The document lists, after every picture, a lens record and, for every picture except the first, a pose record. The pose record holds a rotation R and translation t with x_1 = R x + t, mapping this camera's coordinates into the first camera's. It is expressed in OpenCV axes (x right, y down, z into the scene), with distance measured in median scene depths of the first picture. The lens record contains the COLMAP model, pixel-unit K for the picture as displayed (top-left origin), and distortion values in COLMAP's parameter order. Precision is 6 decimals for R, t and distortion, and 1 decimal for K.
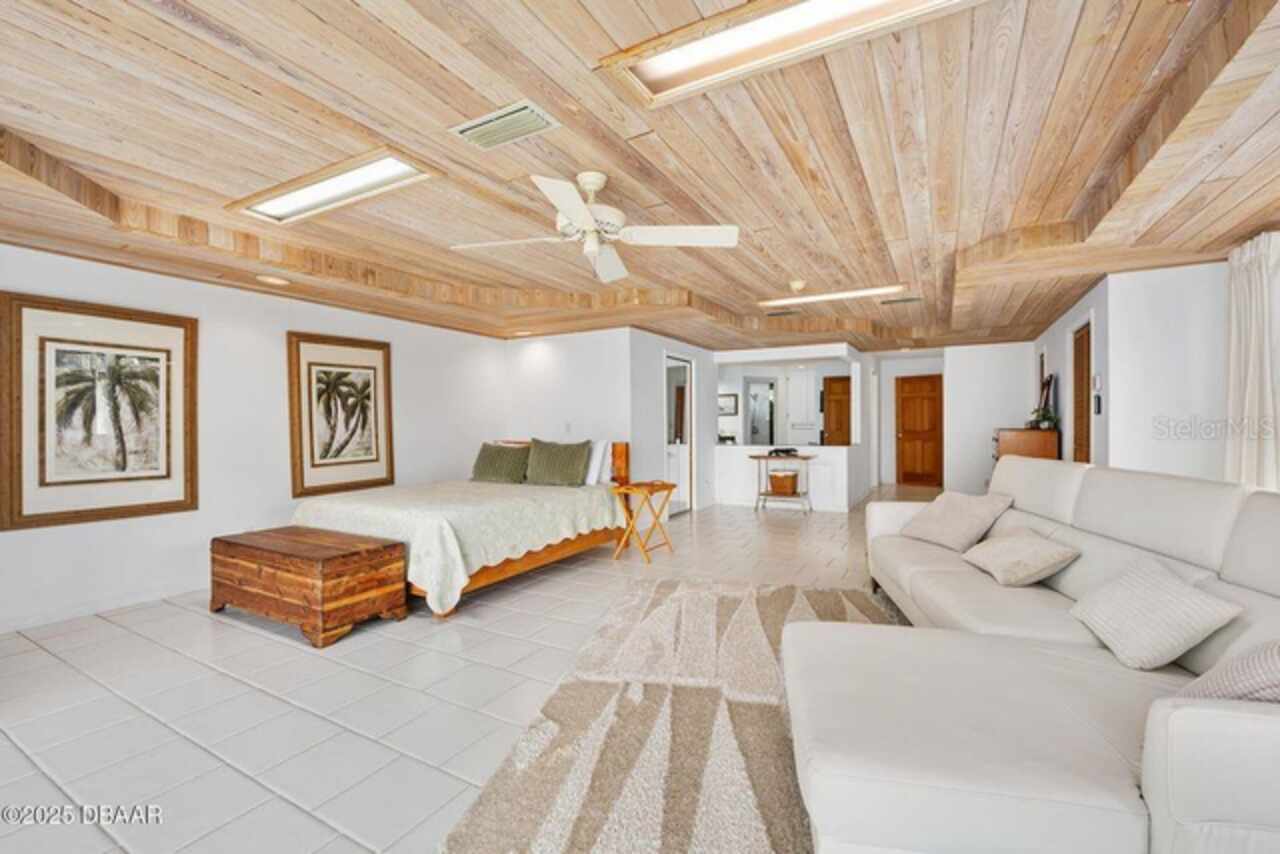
lens RADIAL K [[533.0, 0, 640.5], [0, 533.0, 409.0], [0, 0, 1]] dist [-0.002633, -0.000175]
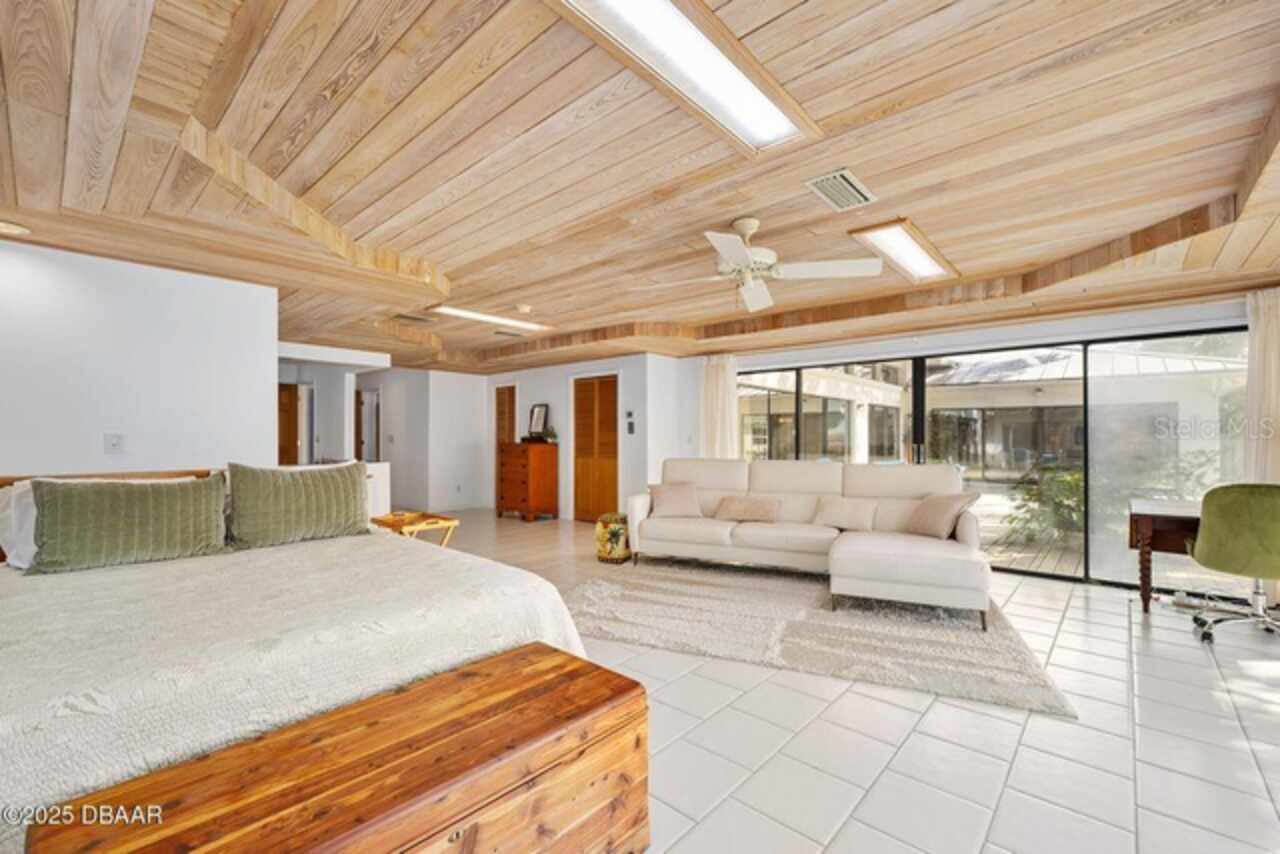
lens RADIAL K [[533.0, 0, 640.5], [0, 533.0, 409.0], [0, 0, 1]] dist [-0.002633, -0.000175]
pose [[0.217294, 0.056330, 0.974479, -0.538706], [-0.025319, 0.998323, -0.052063, 0.015441], [-0.975778, -0.013360, 0.218356, 0.421278]]
